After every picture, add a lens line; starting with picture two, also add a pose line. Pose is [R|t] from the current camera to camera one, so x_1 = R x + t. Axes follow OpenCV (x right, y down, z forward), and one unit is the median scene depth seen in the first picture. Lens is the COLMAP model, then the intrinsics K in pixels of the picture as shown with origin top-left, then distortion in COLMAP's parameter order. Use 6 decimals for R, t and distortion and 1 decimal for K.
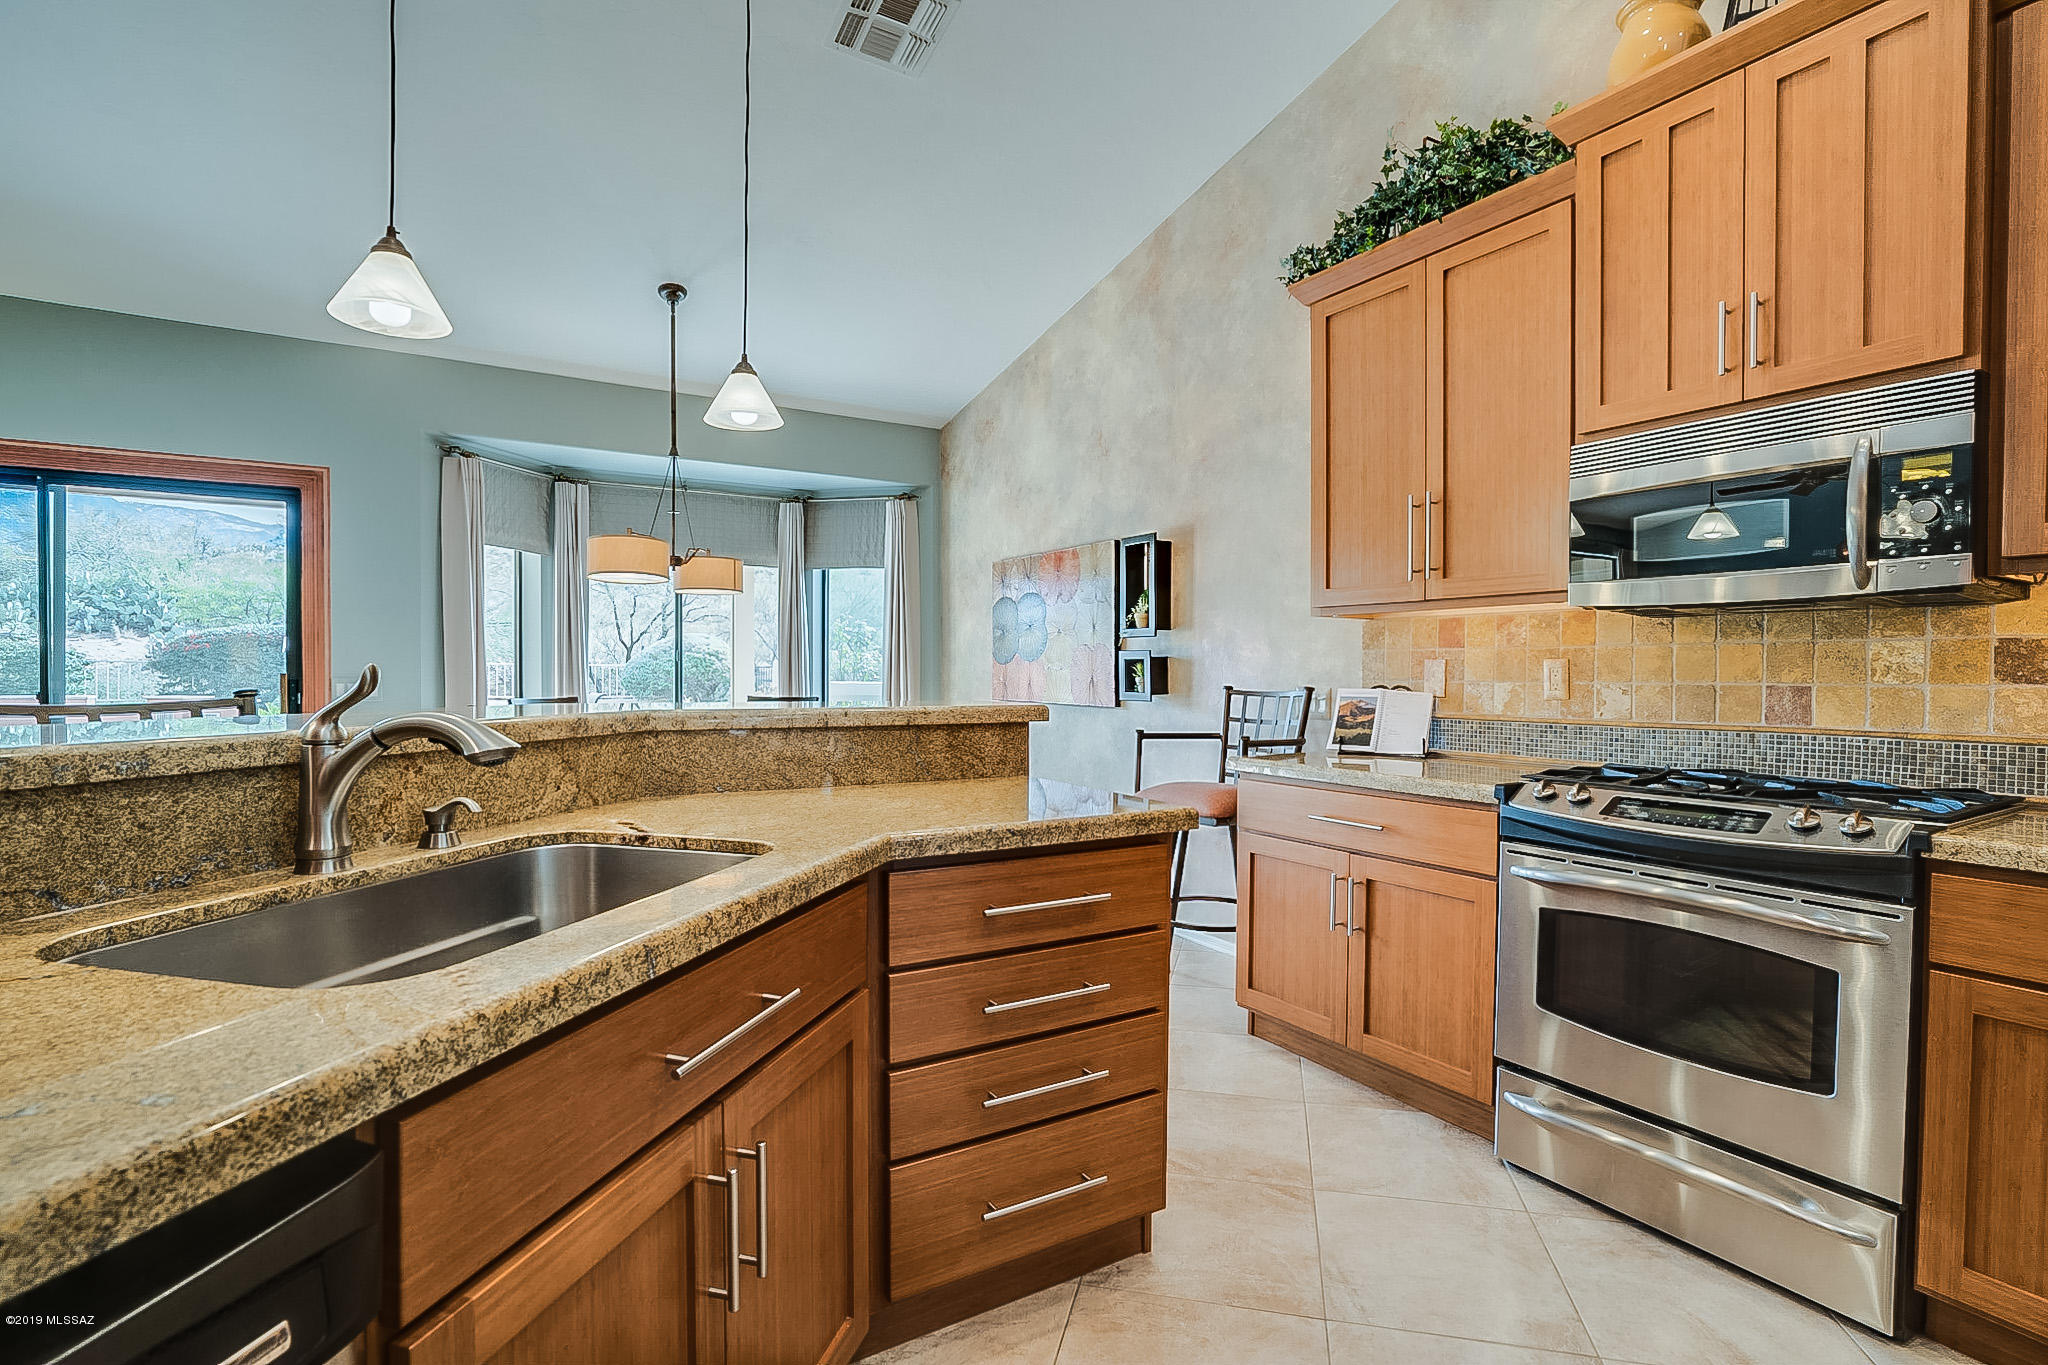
lens RADIAL K [[960.9, 0, 1031.0], [0, 960.9, 686.7], [0, 0, 1]] dist [-0.058448, 0.023200]
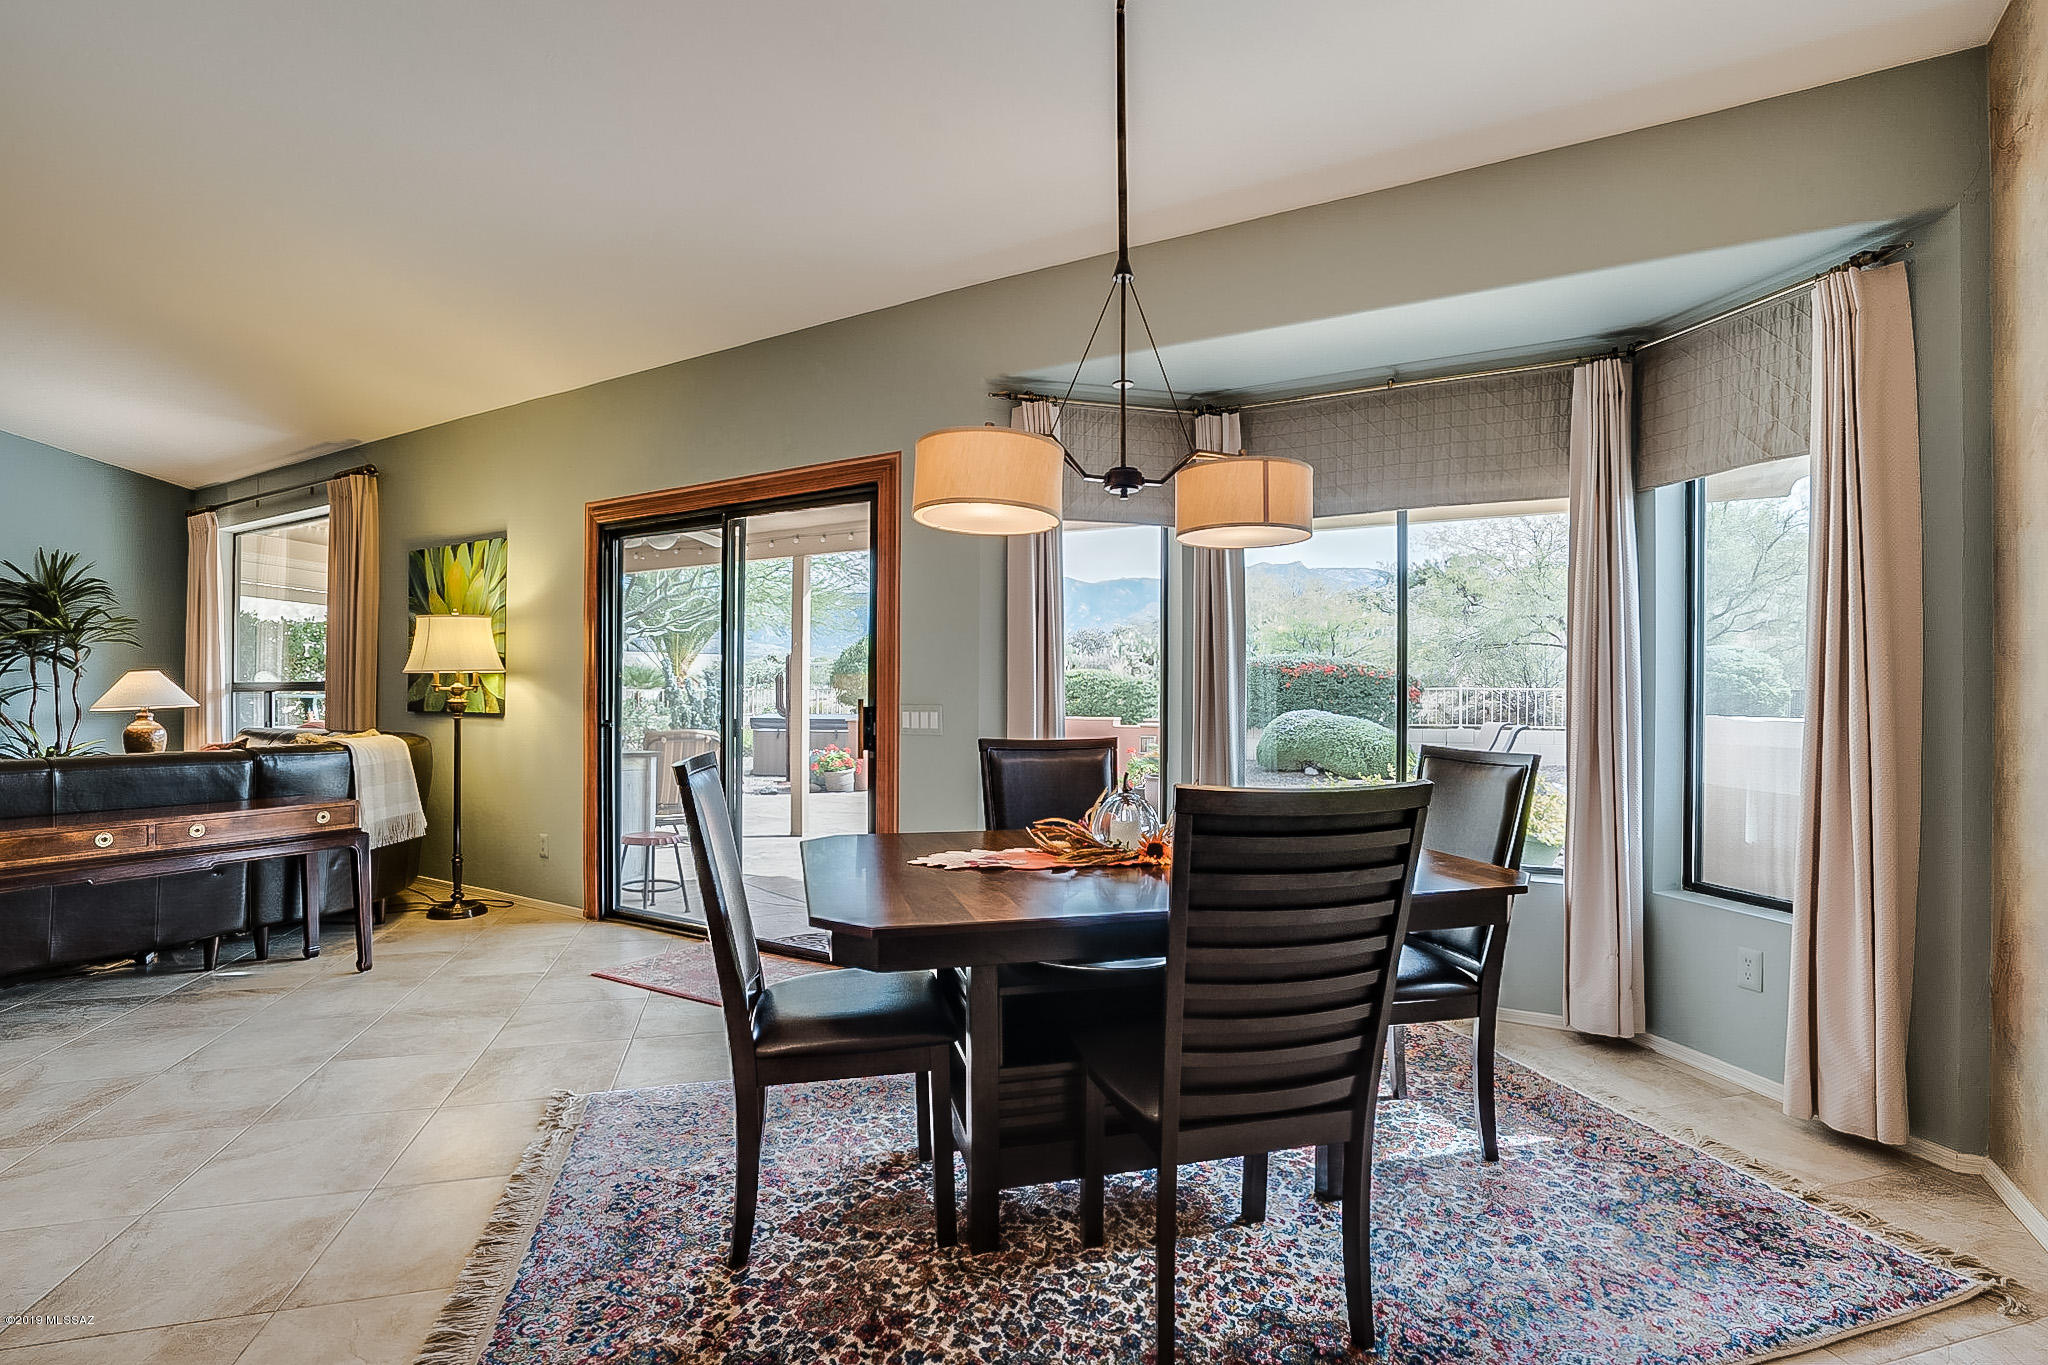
lens RADIAL K [[947.2, 0, 1037.9], [0, 947.2, 696.5], [0, 0, 1]] dist [-0.069487, 0.030280]
pose [[0.492504, -0.002509, -0.870307, 0.042621], [-0.013088, 0.999861, -0.010289, -0.011063], [0.870212, 0.016458, 0.492403, 0.780861]]
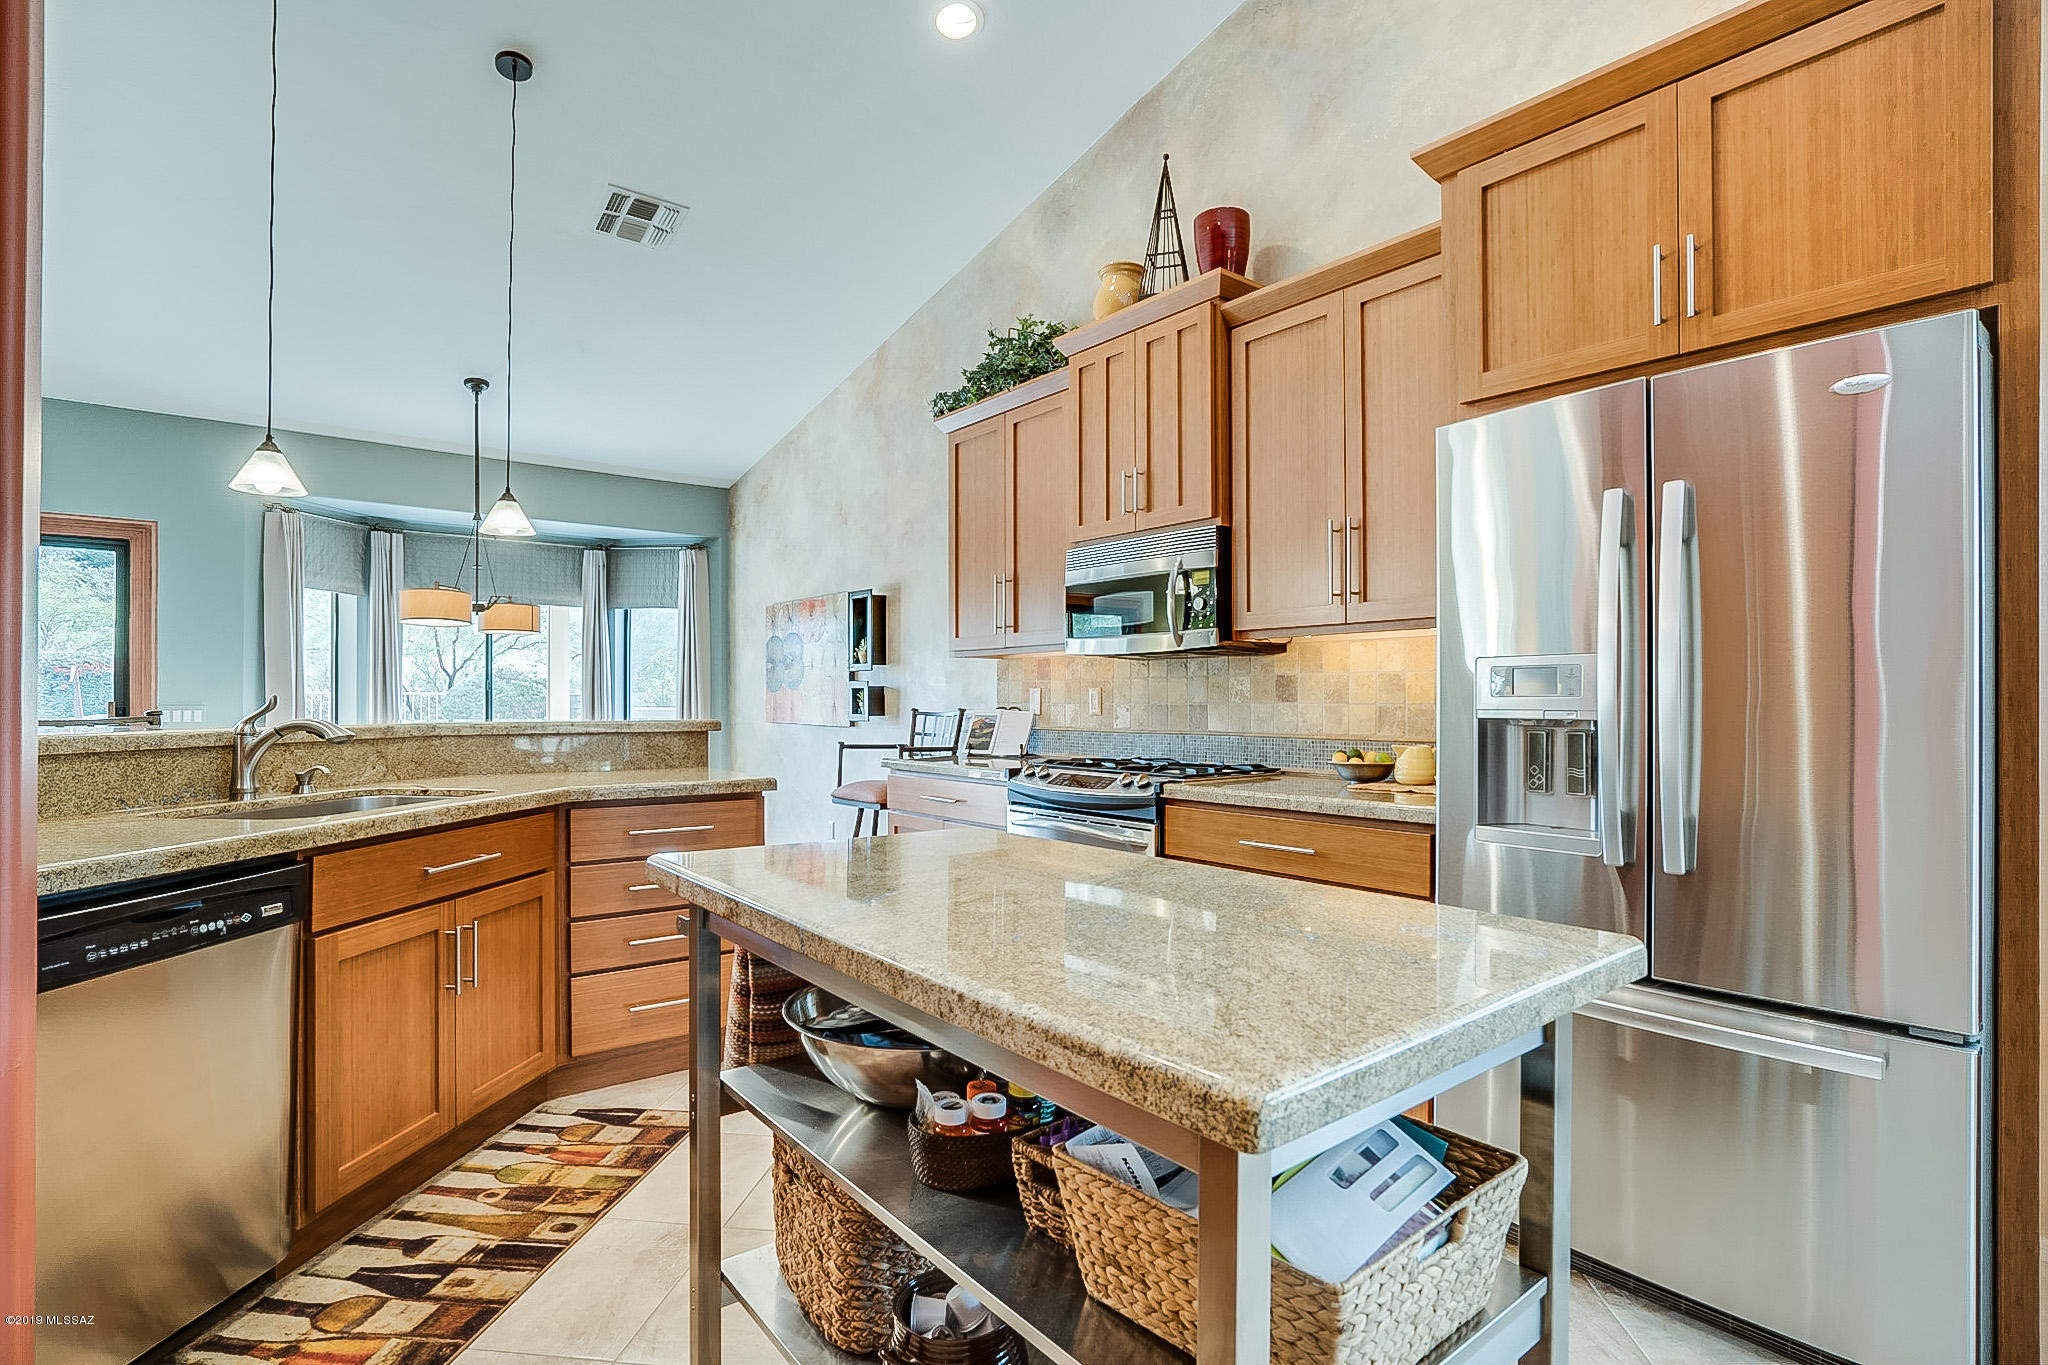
lens RADIAL K [[1004.7, 0, 1038.7], [0, 1004.7, 691.6], [0, 0, 1]] dist [-0.054250, 0.025978]
pose [[0.991197, -0.003293, 0.132355, 0.178810], [0.006301, 0.999731, -0.022313, 0.007573], [-0.132246, 0.022951, 0.990951, -0.362907]]
